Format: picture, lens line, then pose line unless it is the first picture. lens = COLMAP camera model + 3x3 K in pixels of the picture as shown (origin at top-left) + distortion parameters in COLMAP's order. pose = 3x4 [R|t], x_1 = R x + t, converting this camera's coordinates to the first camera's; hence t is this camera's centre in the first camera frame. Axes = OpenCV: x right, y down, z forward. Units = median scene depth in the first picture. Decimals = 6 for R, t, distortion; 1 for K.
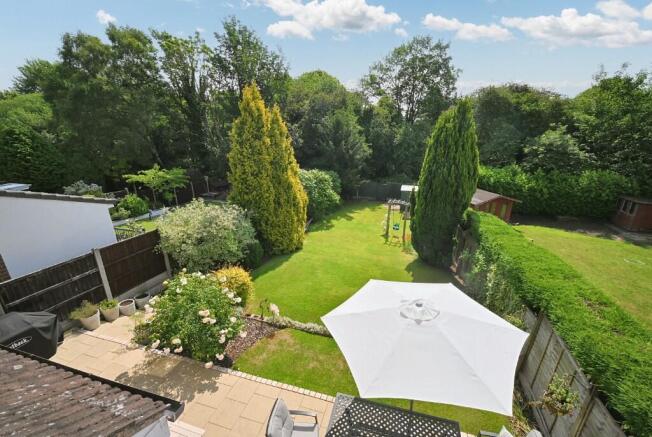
lens RADIAL K [[258.1, 0, 327.1], [0, 258.1, 222.7], [0, 0, 1]] dist [-0.003570, 0.000267]
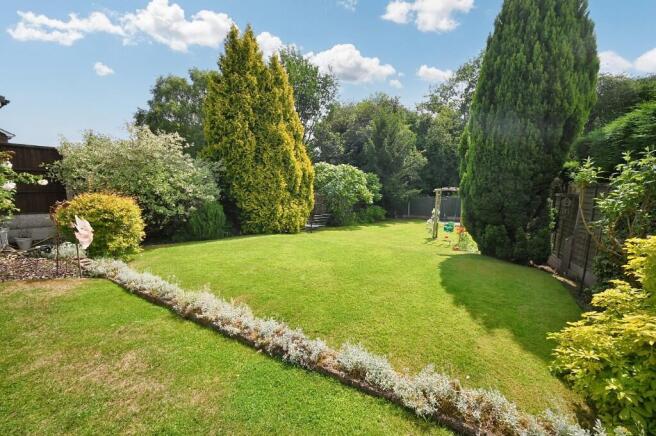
lens RADIAL K [[259.6, 0, 324.9], [0, 259.6, 221.8], [0, 0, 1]] dist [-0.003570, 0.000267]
pose [[0.964681, 0.037103, -0.260796, 0.107509], [-0.087066, 0.979300, -0.182732, 0.123748], [0.248618, 0.198985, 0.947942, 0.224514]]
